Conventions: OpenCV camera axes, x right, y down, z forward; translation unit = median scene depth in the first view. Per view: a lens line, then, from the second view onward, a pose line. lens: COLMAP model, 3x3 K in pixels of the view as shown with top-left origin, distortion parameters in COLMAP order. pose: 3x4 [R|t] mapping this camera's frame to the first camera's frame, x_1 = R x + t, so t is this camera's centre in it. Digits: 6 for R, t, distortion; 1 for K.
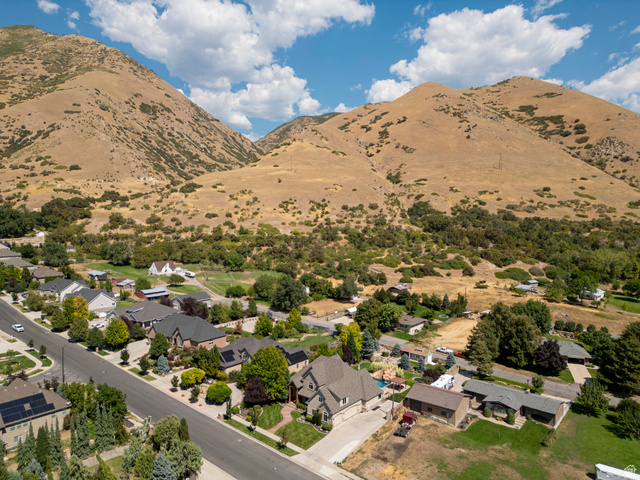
lens RADIAL K [[447.4, 0, 321.1], [0, 447.4, 240.4], [0, 0, 1]] dist [0.065994, -0.058506]
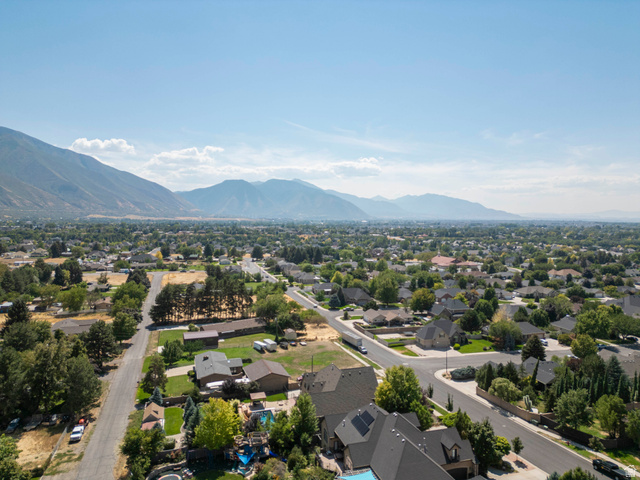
lens RADIAL K [[447.4, 0, 321.3], [0, 447.4, 235.2], [0, 0, 1]] dist [0.065994, -0.058506]
pose [[-0.839997, -0.030941, 0.541708, -0.348908], [0.021411, 0.995705, 0.090074, -0.077255], [-0.542168, 0.087261, -0.835727, 1.375572]]
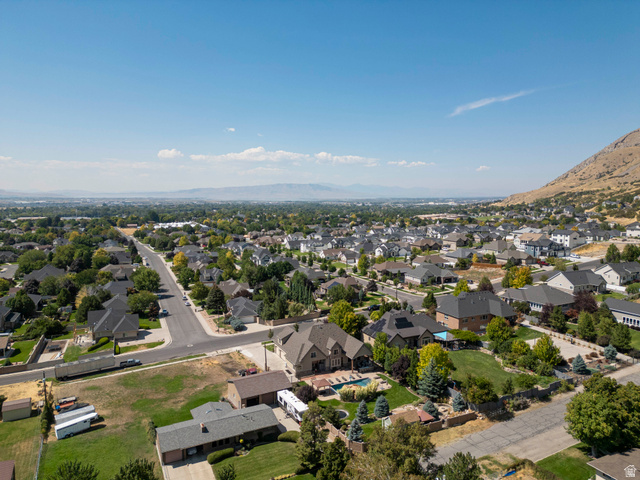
lens RADIAL K [[447.4, 0, 320.6], [0, 447.4, 239.5], [0, 0, 1]] dist [0.065994, -0.058506]
pose [[-0.409965, 0.083967, -0.908228, 0.776082], [-0.054347, 0.991736, 0.116219, -0.055189], [0.910481, 0.097005, -0.402013, 1.091343]]
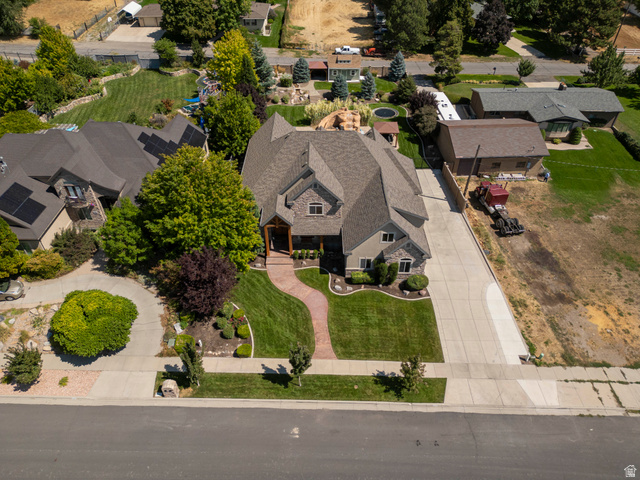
lens RADIAL K [[447.4, 0, 320.3], [0, 447.4, 239.5], [0, 0, 1]] dist [0.065994, -0.058506]
pose [[0.773368, -0.417414, 0.477144, -0.174941], [0.041909, 0.784660, 0.618508, 0.060604], [-0.632570, -0.458338, 0.624325, 0.531037]]
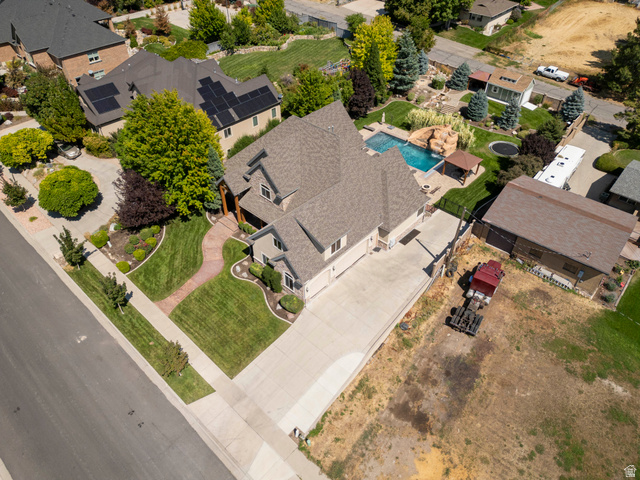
lens RADIAL K [[447.4, 0, 322.1], [0, 447.4, 240.6], [0, 0, 1]] dist [0.065994, -0.058506]
pose [[0.998340, 0.032726, -0.047389, 0.040222], [0.004277, 0.778449, 0.627693, 0.065398], [0.057432, -0.626854, 0.777017, 0.472034]]
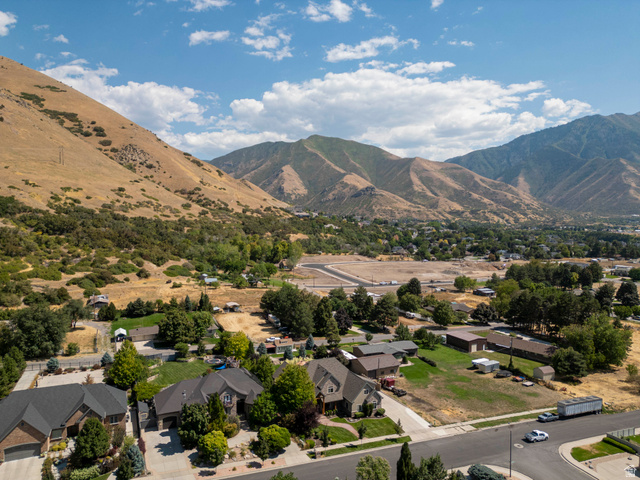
lens RADIAL K [[447.4, 0, 320.2], [0, 447.4, 239.8], [0, 0, 1]] dist [0.065994, -0.058506]
pose [[0.442929, -0.045309, 0.895411, -0.673607], [0.042945, 0.998648, 0.029290, -0.027394], [-0.895527, 0.025480, 0.444276, 0.423319]]
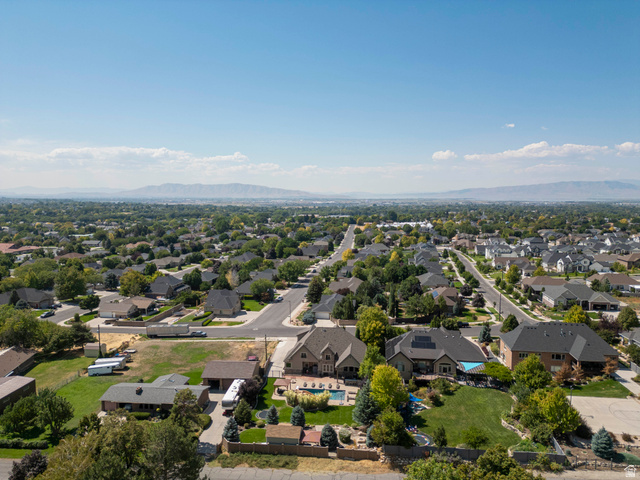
lens RADIAL K [[447.4, 0, 321.6], [0, 447.4, 242.0], [0, 0, 1]] dist [0.065994, -0.058506]
pose [[-0.842209, 0.049975, -0.536829, 0.464359], [-0.035071, 0.988508, 0.147043, -0.074365], [0.538009, 0.142668, -0.830778, 1.426114]]
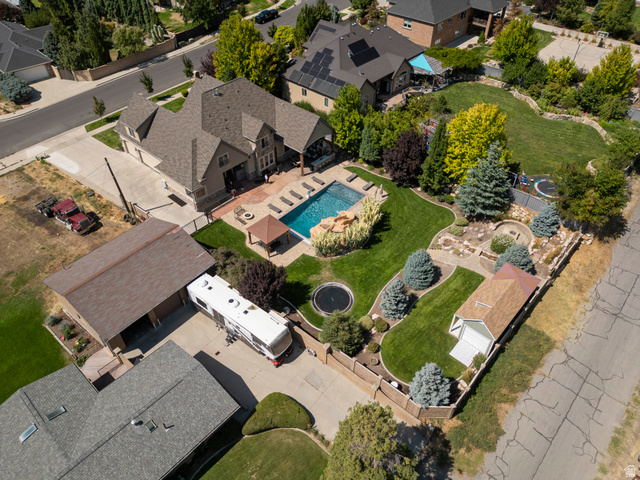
lens RADIAL K [[447.4, 0, 320.3], [0, 447.4, 242.1], [0, 0, 1]] dist [0.065994, -0.058506]
pose [[-0.042906, 0.678744, -0.733121, 0.395011], [-0.055312, 0.731057, 0.680071, 0.030202], [0.997547, 0.069730, 0.006176, 0.863354]]
